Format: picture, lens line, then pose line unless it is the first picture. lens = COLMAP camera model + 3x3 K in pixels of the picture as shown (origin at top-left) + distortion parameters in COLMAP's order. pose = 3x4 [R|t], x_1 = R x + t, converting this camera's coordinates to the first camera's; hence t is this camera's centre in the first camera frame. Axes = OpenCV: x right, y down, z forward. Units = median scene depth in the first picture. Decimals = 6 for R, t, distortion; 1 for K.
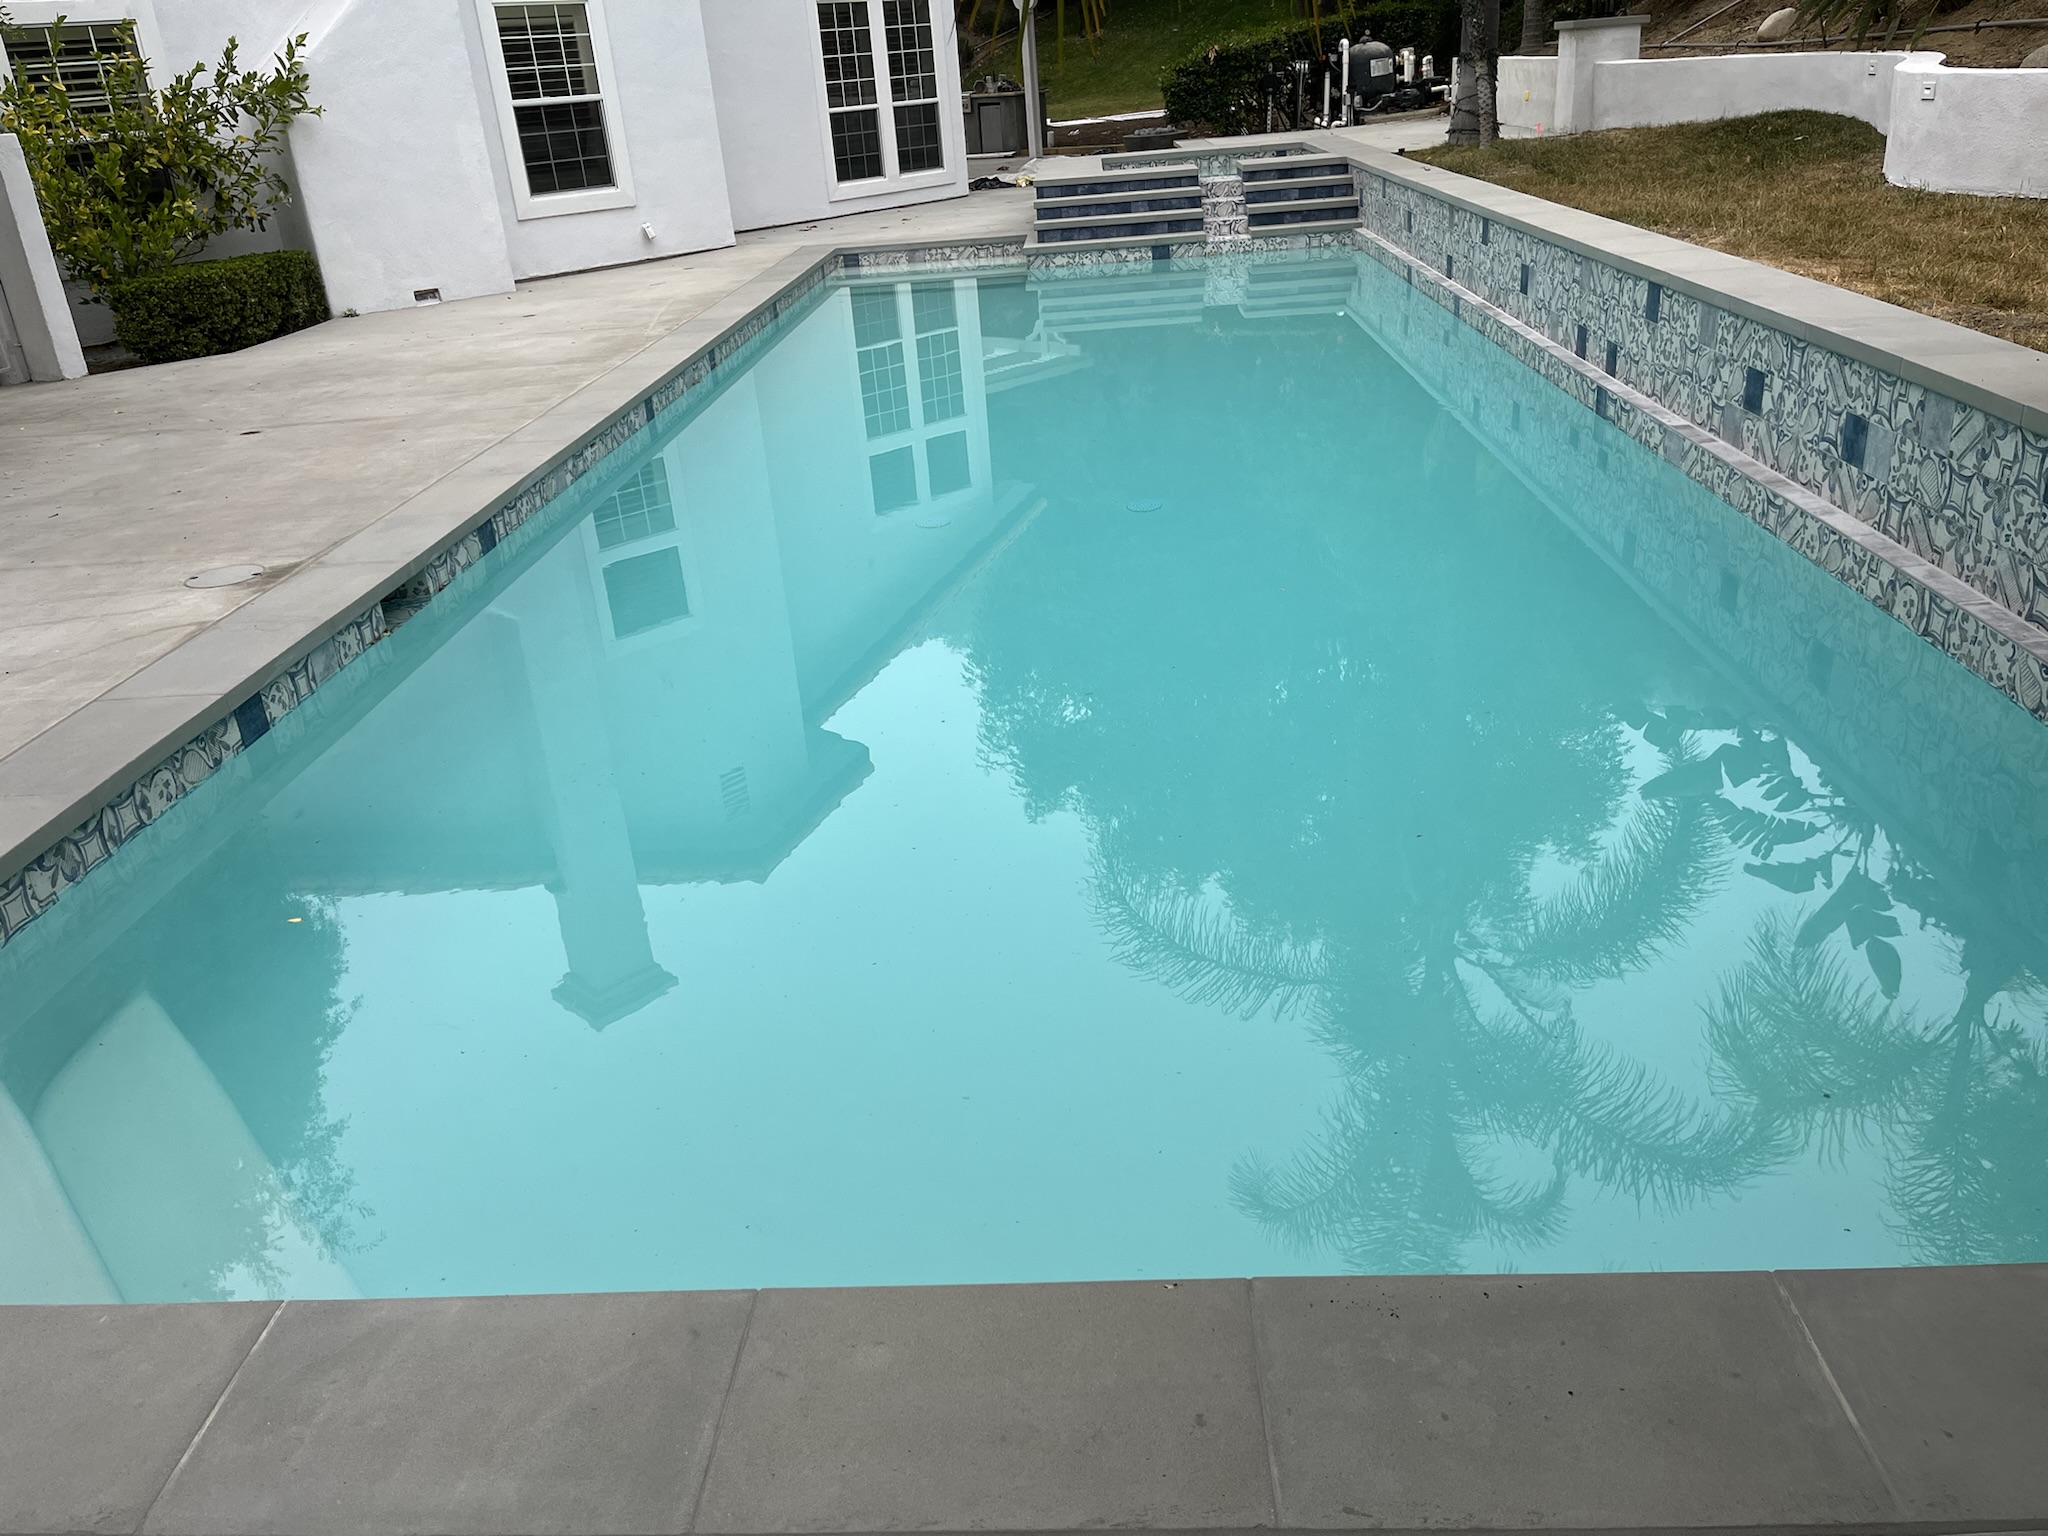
lens RADIAL K [[1525.2, 0, 1010.3], [0, 1525.2, 758.9], [0, 0, 1]] dist [0.071141, -0.086590]
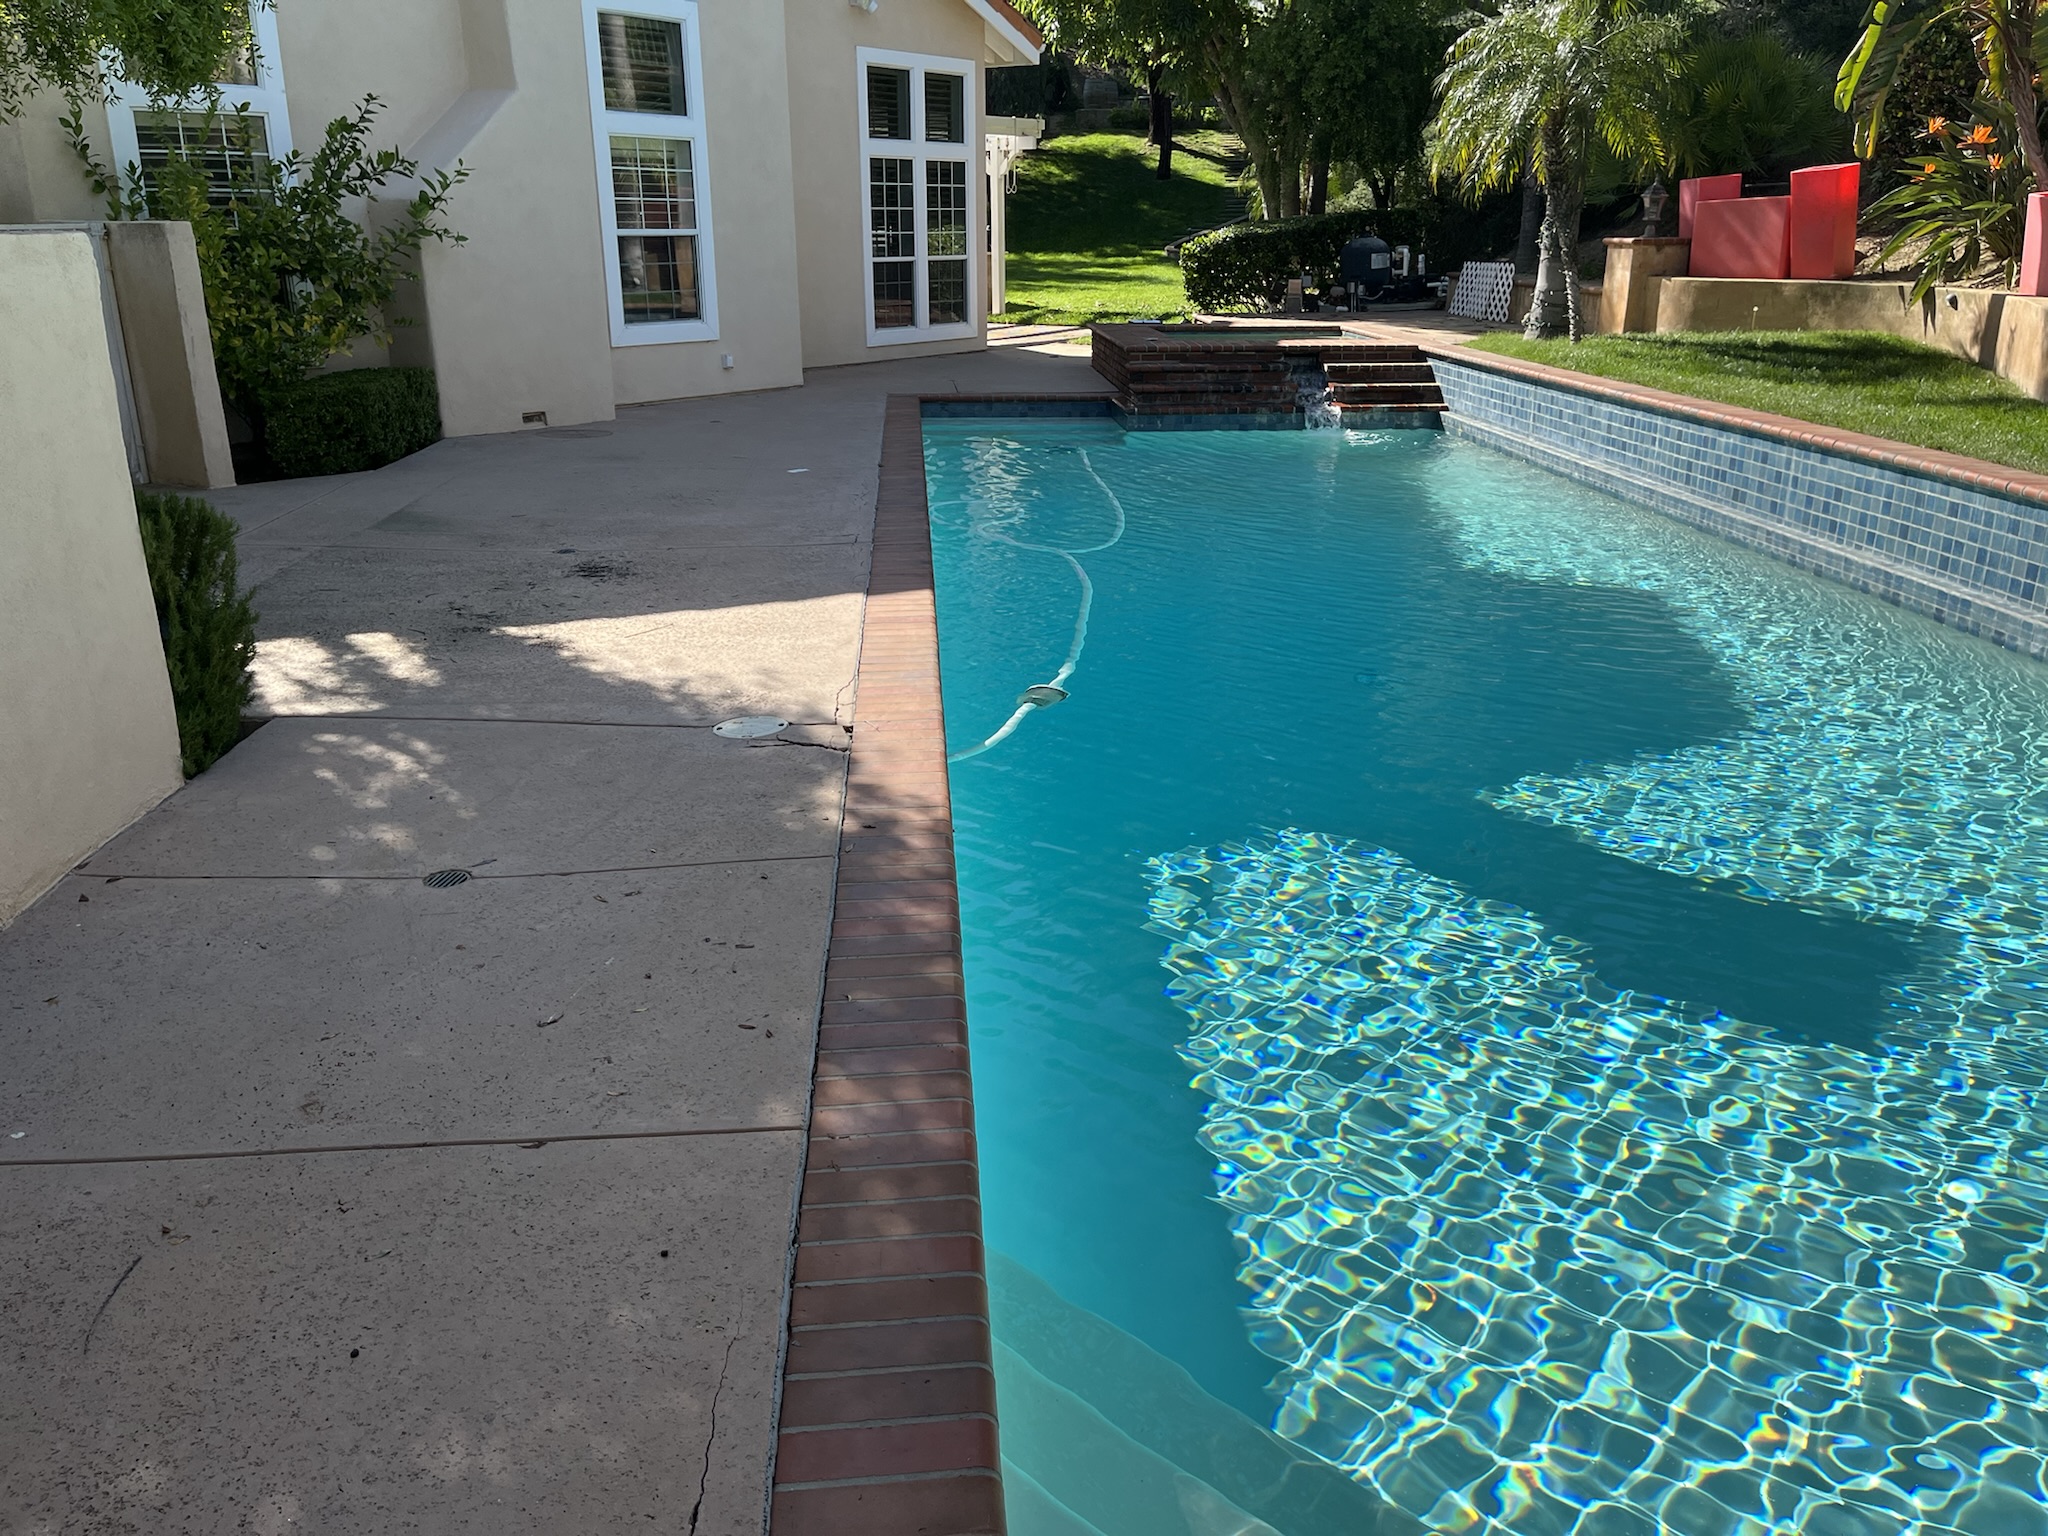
lens RADIAL K [[1527.4, 0, 1011.9], [0, 1527.4, 768.3], [0, 0, 1]] dist [0.067521, -0.084874]
pose [[0.990447, 0.035127, 0.133346, -0.192338], [-0.024017, 0.996174, -0.084031, -0.006502], [-0.135787, 0.080025, 0.987501, 0.020882]]
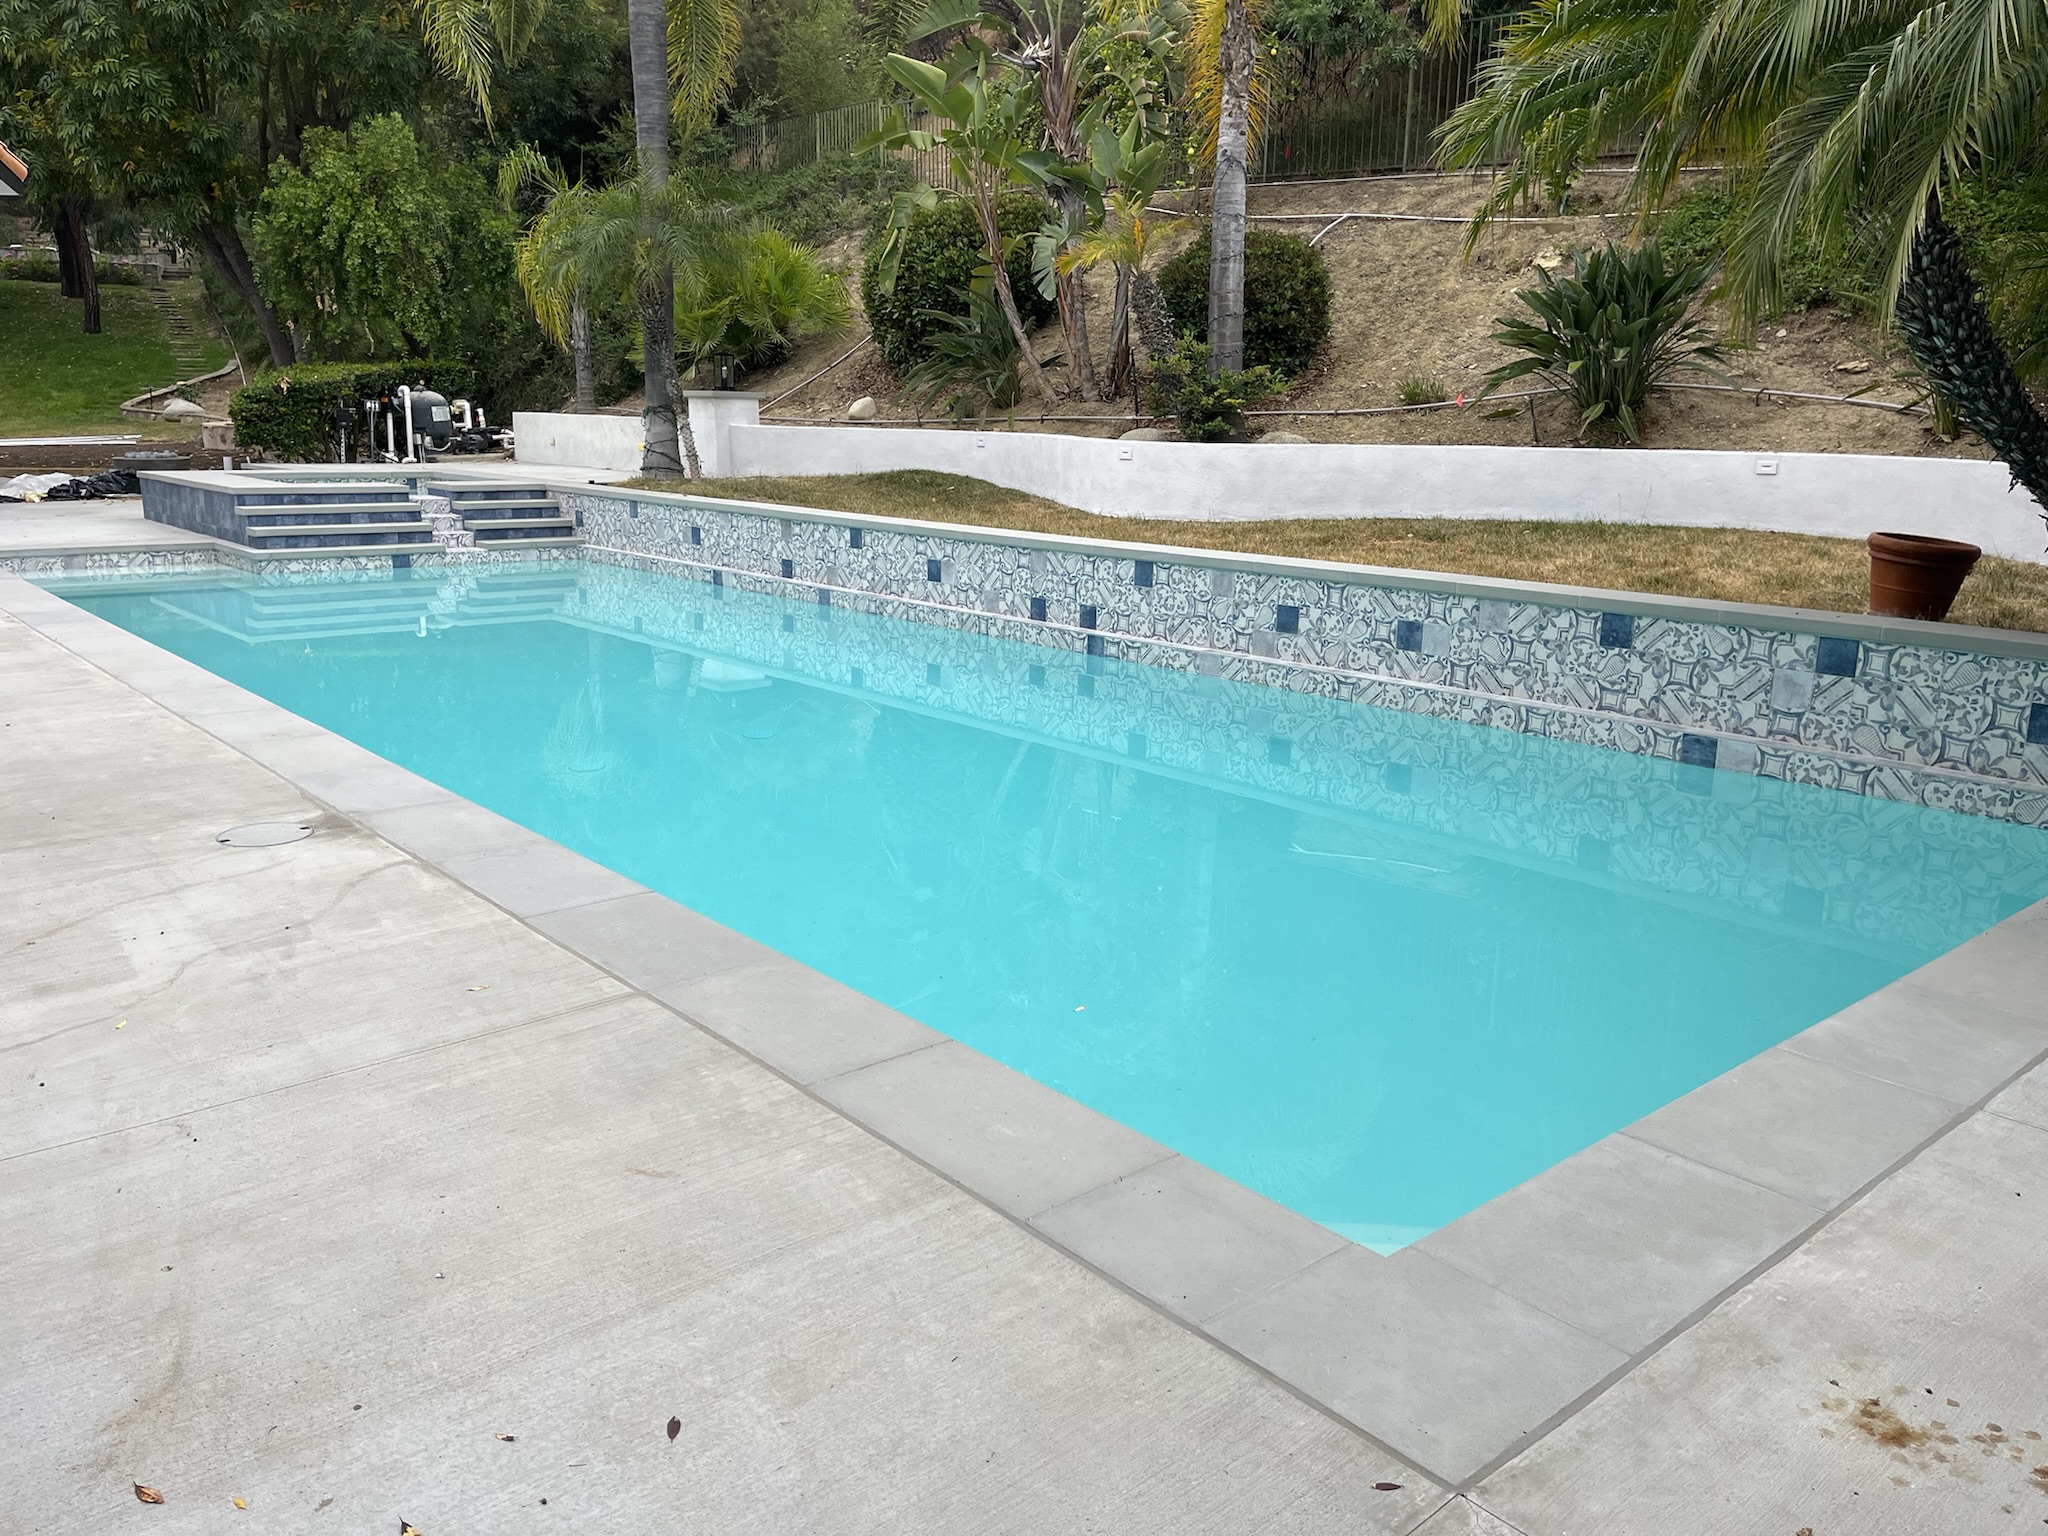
lens RADIAL K [[1538.5, 0, 993.8], [0, 1538.5, 765.6], [0, 0, 1]] dist [0.059247, -0.051744]
pose [[0.728988, -0.069729, 0.680965, -0.316848], [0.215086, 0.967748, -0.131159, 0.017171], [-0.649857, 0.242079, 0.720474, 0.045291]]
